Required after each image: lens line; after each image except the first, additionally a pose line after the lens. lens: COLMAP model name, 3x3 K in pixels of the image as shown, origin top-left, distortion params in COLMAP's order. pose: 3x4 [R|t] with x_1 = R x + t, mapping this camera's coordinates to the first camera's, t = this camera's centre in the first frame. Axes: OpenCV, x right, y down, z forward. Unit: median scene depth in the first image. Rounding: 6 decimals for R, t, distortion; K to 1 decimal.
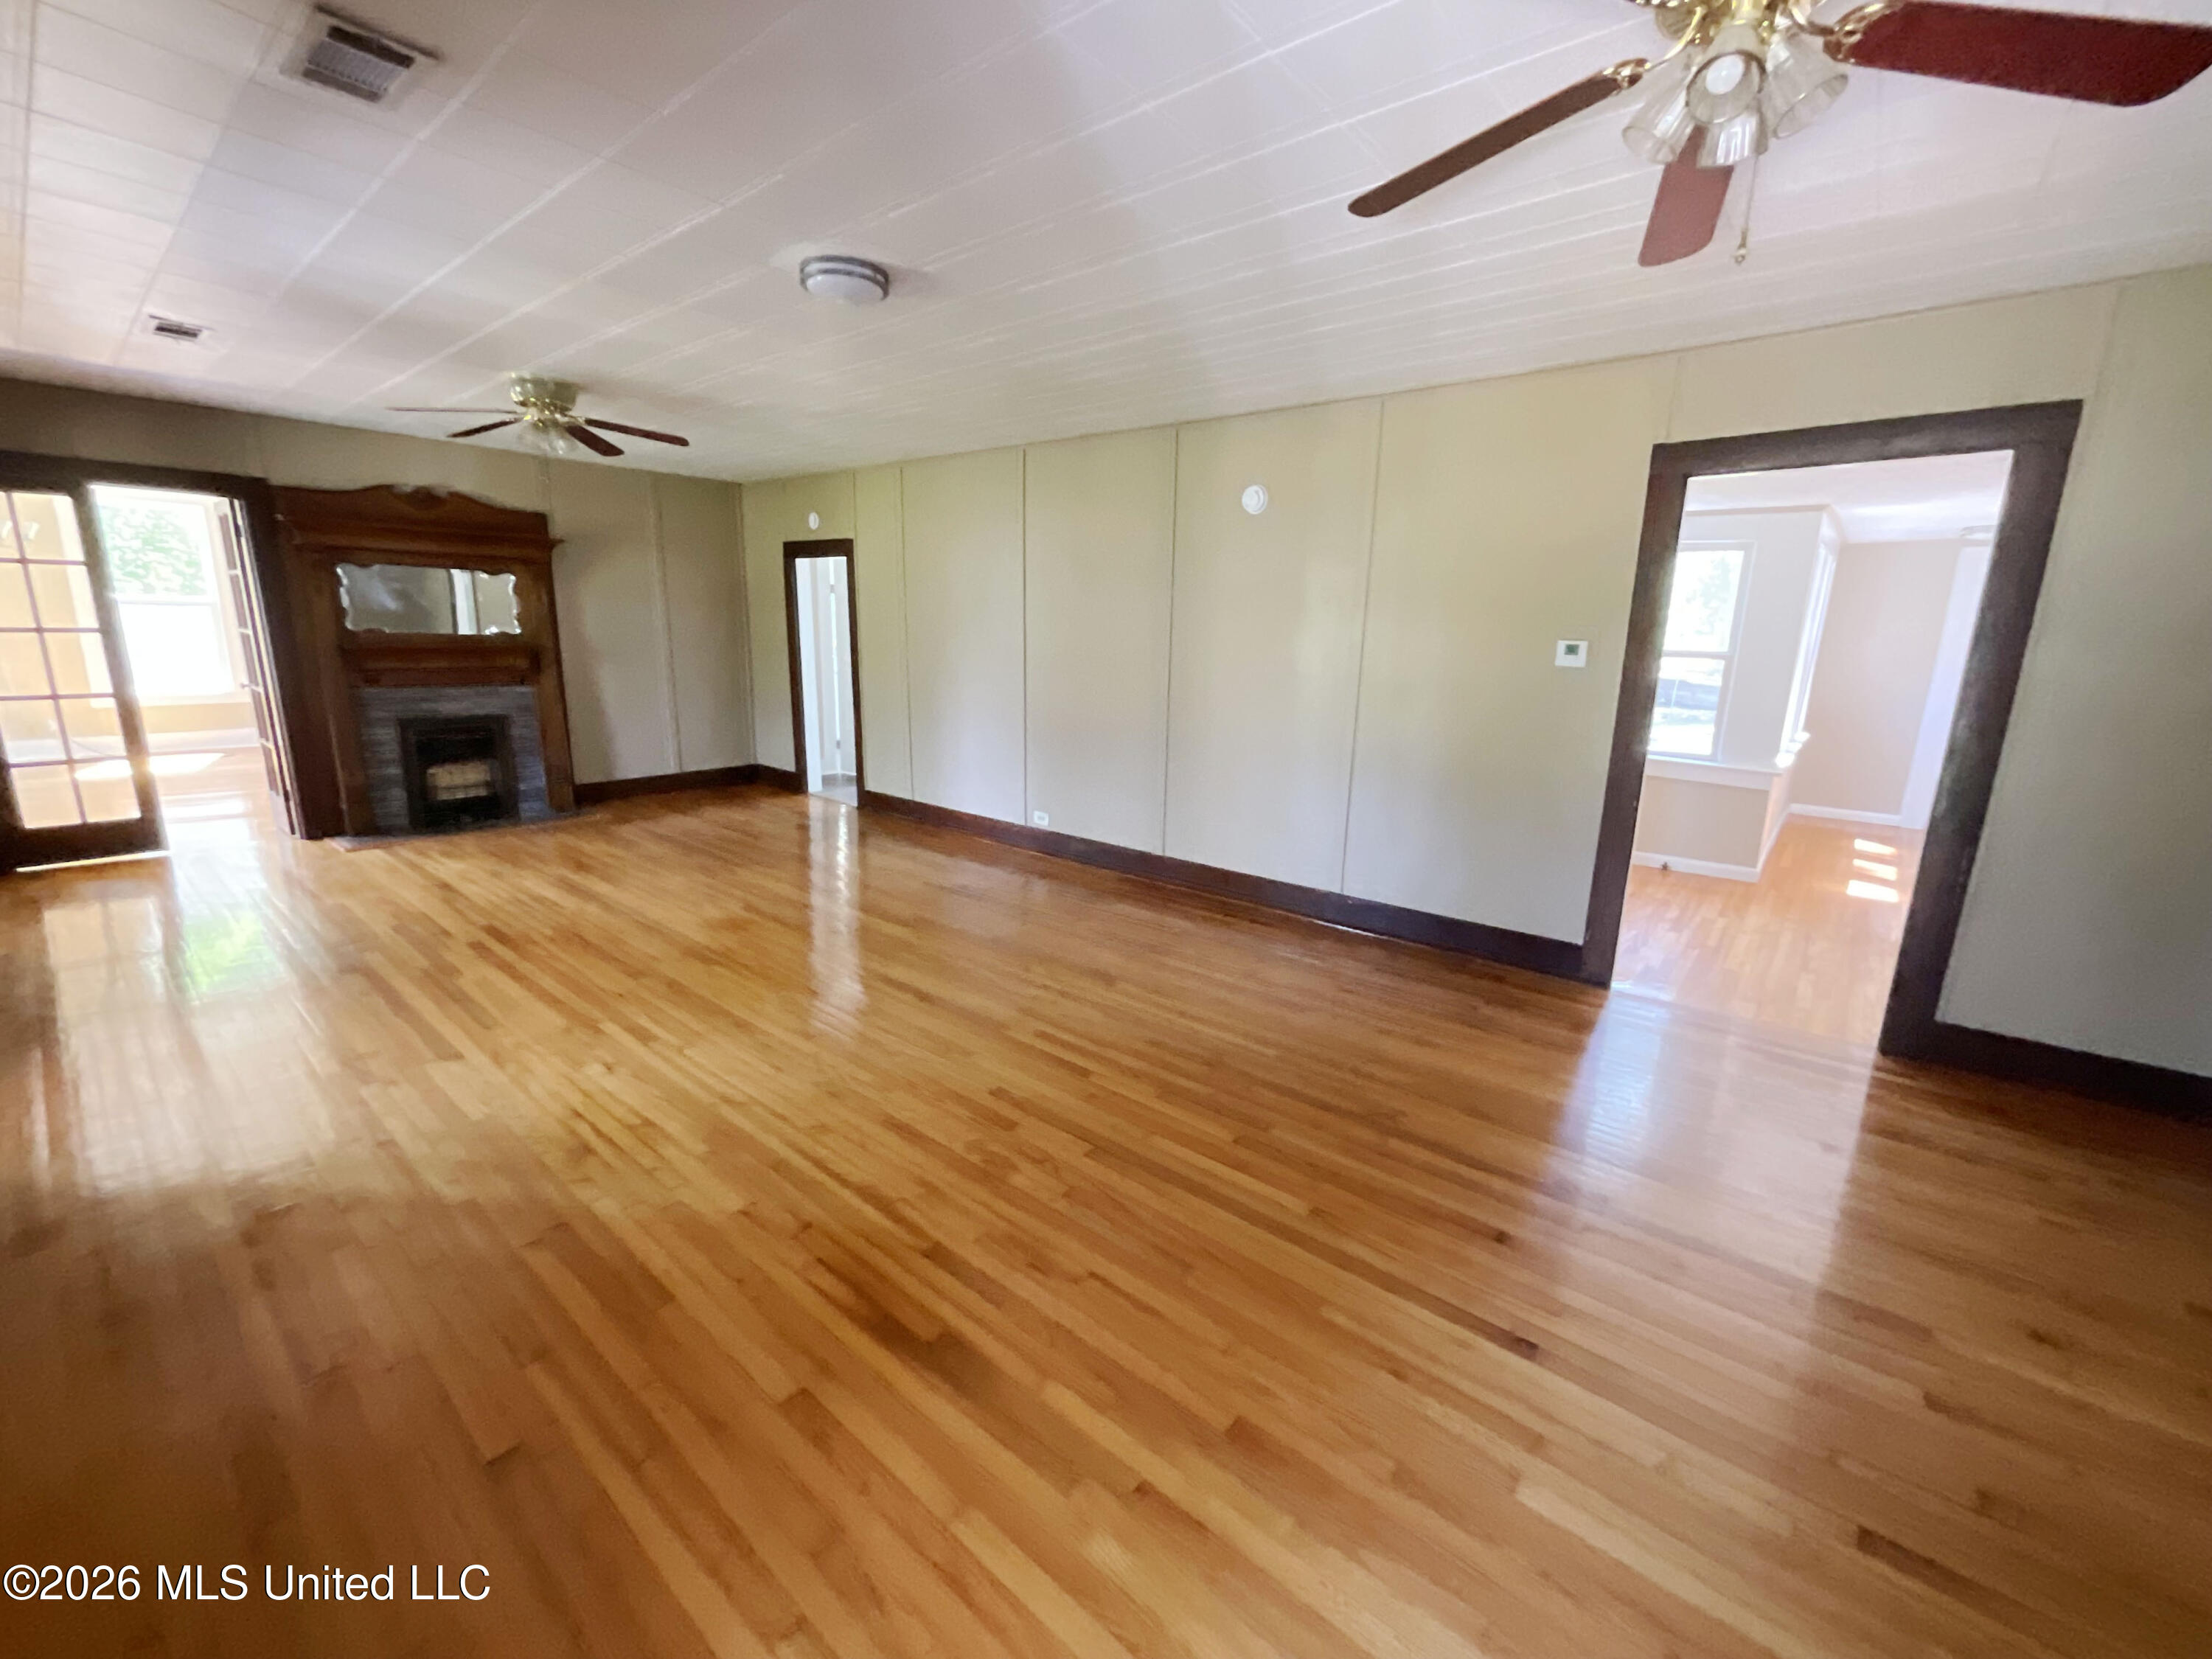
lens RADIAL K [[929.7, 0, 1089.1], [0, 929.7, 827.2], [0, 0, 1]] dist [-0.000398, 0.000076]
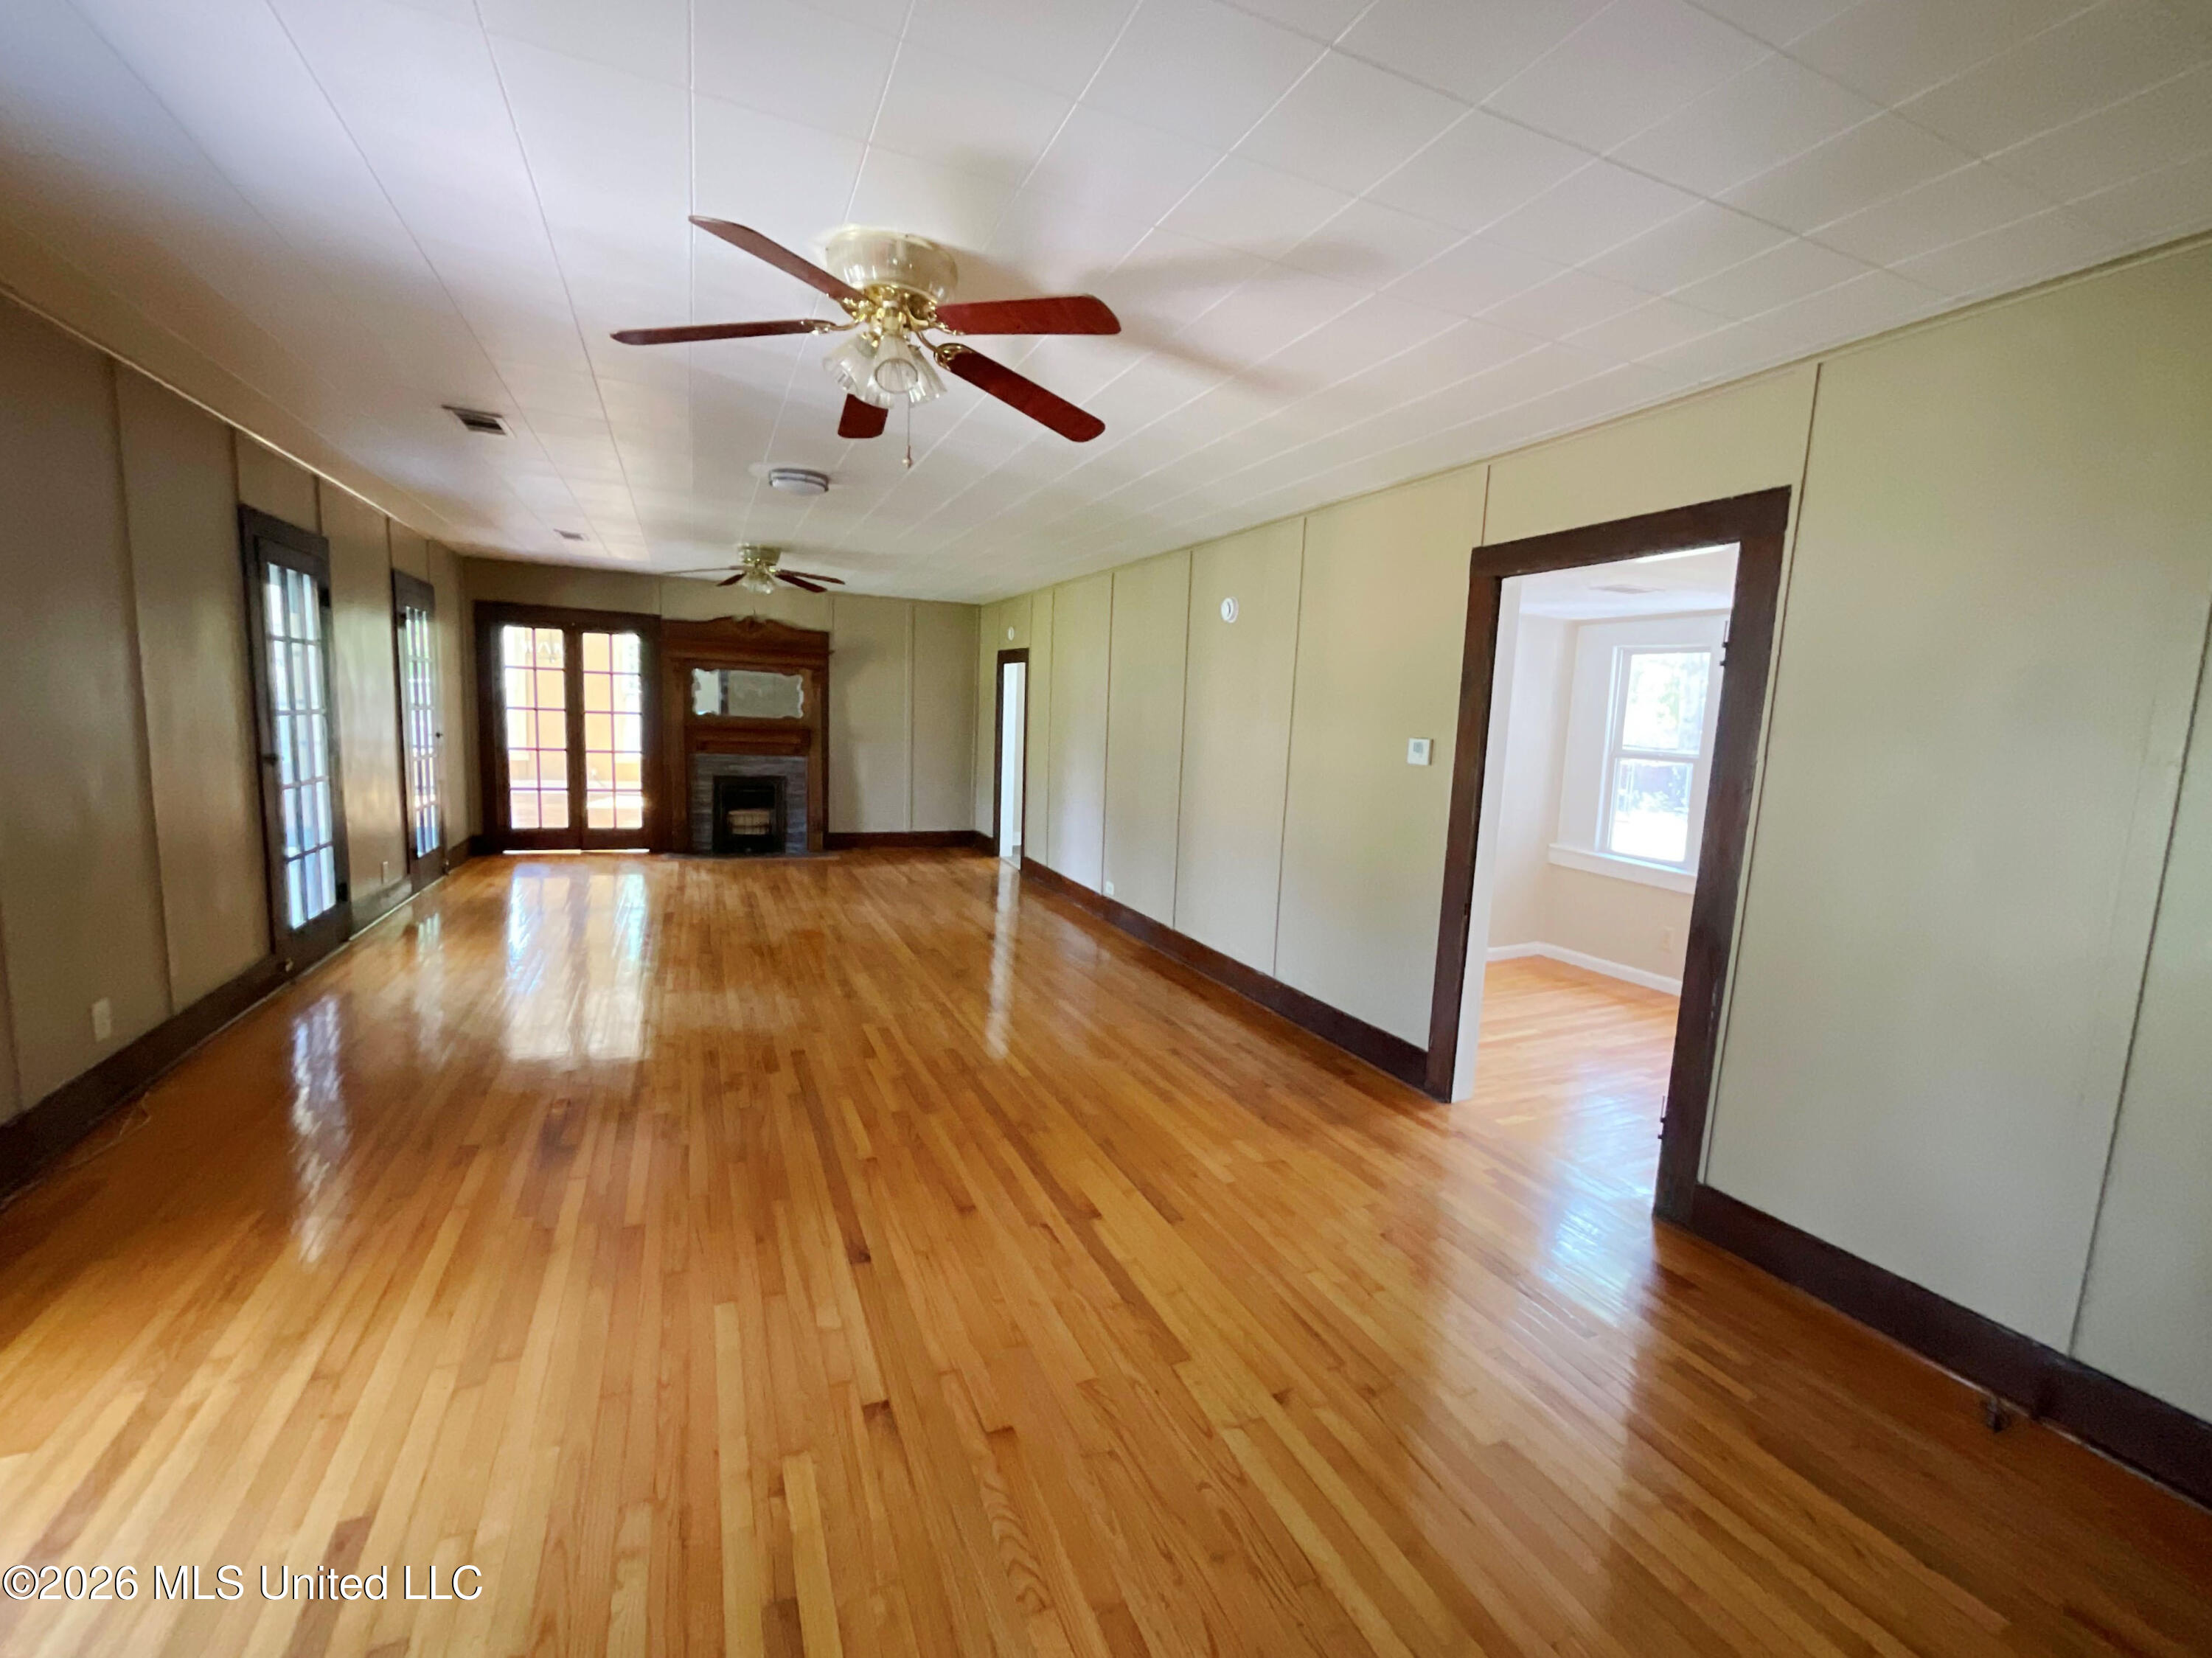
lens RADIAL K [[929.6, 0, 1053.8], [0, 929.6, 823.6], [0, 0, 1]] dist [-0.000398, 0.000076]
pose [[0.890038, 0.069907, -0.450496, 0.386519], [-0.117744, 0.989895, -0.079015, 0.009322], [0.440420, 0.123369, 0.889275, -0.035012]]
